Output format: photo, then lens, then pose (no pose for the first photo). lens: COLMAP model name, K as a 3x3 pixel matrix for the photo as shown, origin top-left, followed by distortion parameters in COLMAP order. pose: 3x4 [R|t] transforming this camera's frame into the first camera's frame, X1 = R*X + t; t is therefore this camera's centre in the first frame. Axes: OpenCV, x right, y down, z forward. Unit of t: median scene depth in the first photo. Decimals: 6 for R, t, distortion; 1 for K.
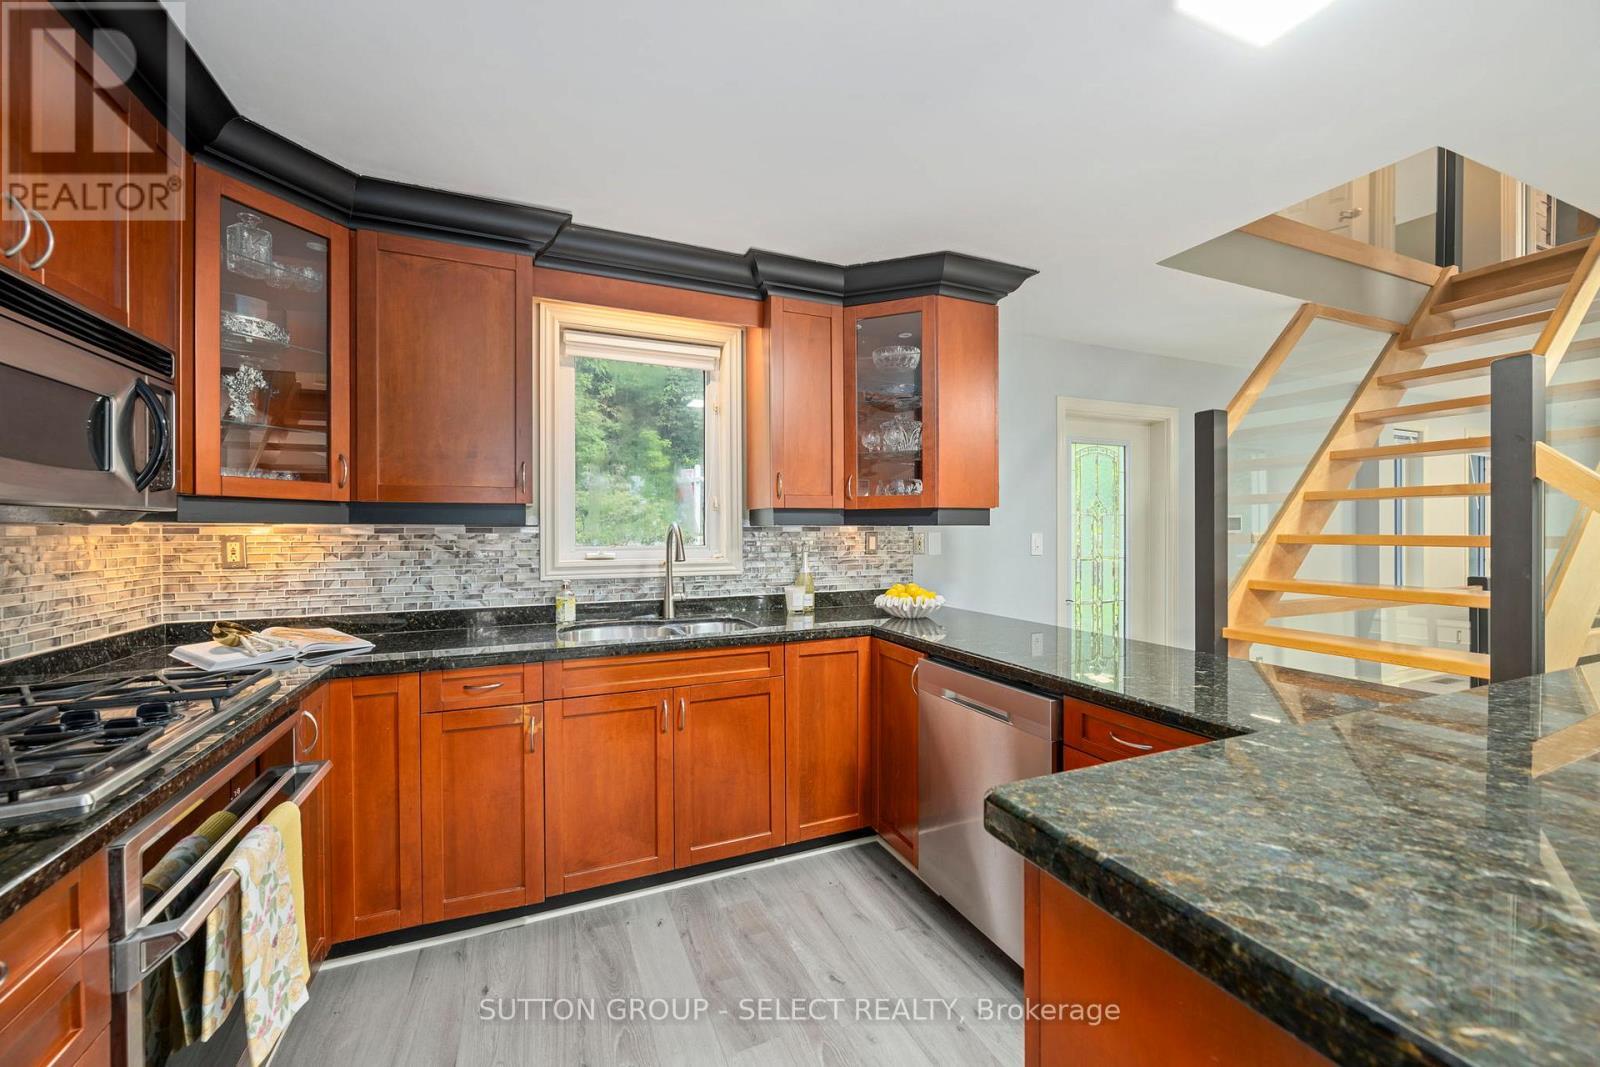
lens RADIAL K [[620.4, 0, 796.8], [0, 620.4, 532.3], [0, 0, 1]] dist [-0.004251, 0.000122]
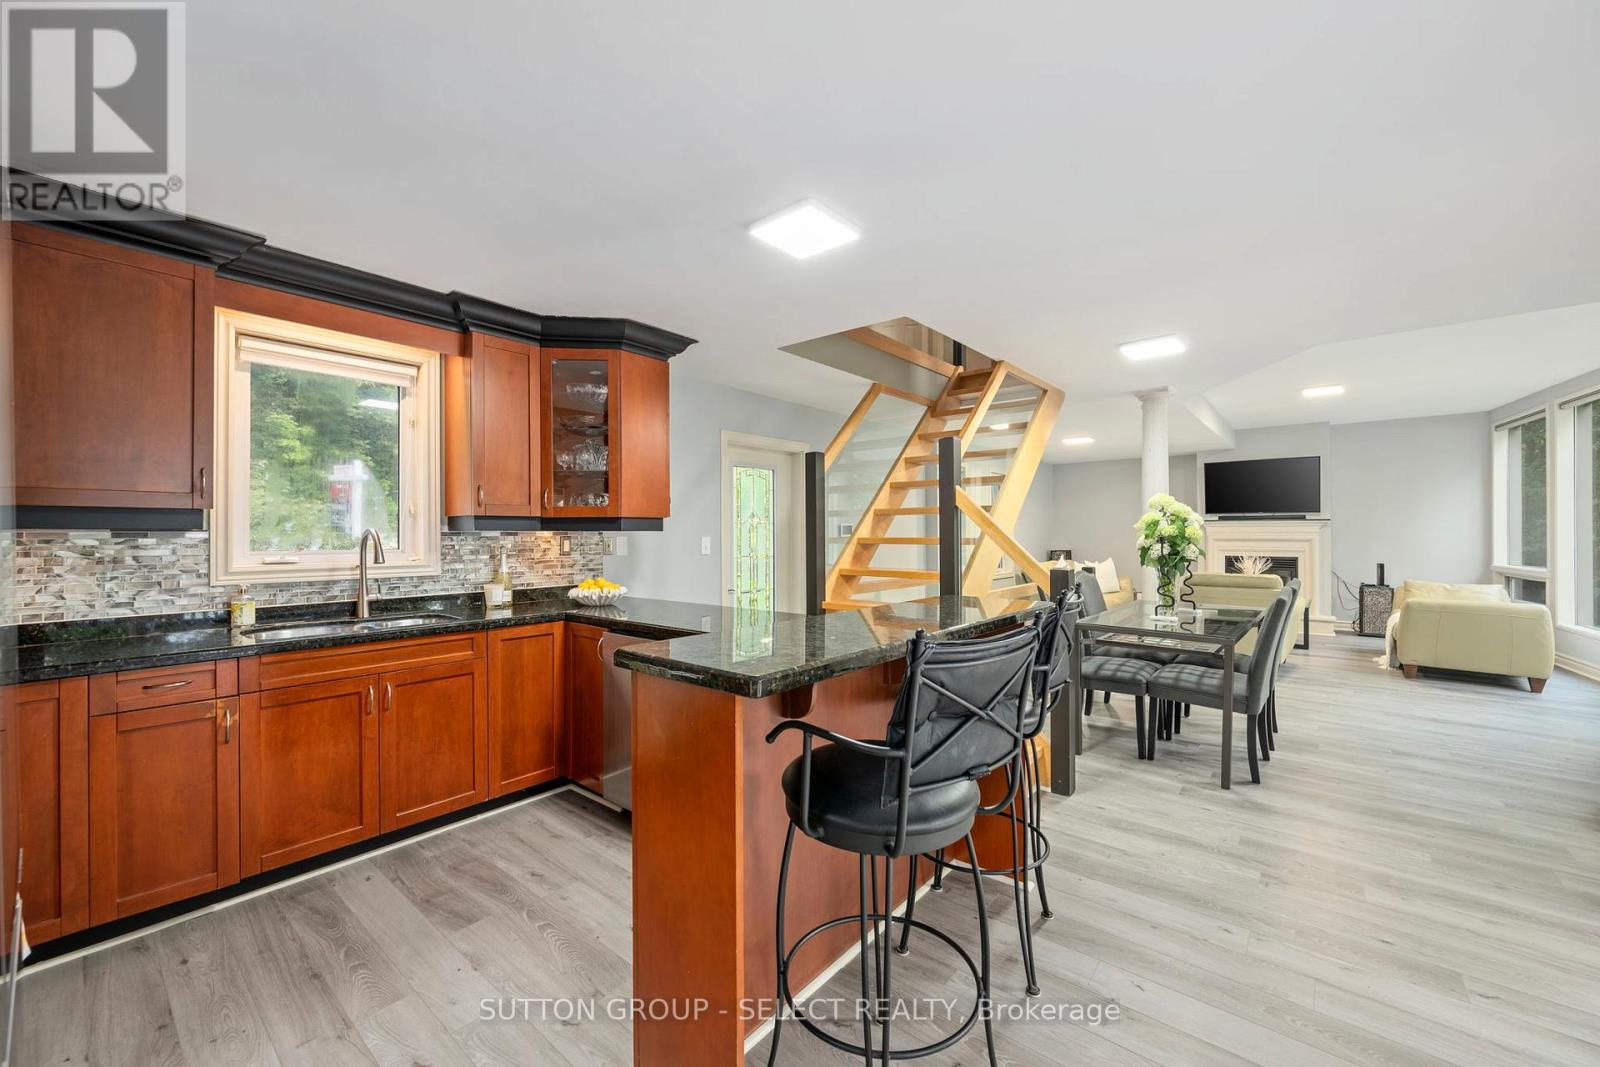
lens RADIAL K [[620.4, 0, 803.3], [0, 620.4, 534.1], [0, 0, 1]] dist [-0.004251, 0.000122]
pose [[0.885942, -0.000227, 0.463796, -0.030872], [0.002551, 0.999987, -0.004381, 0.001807], [-0.463789, 0.005065, 0.885931, -0.306693]]
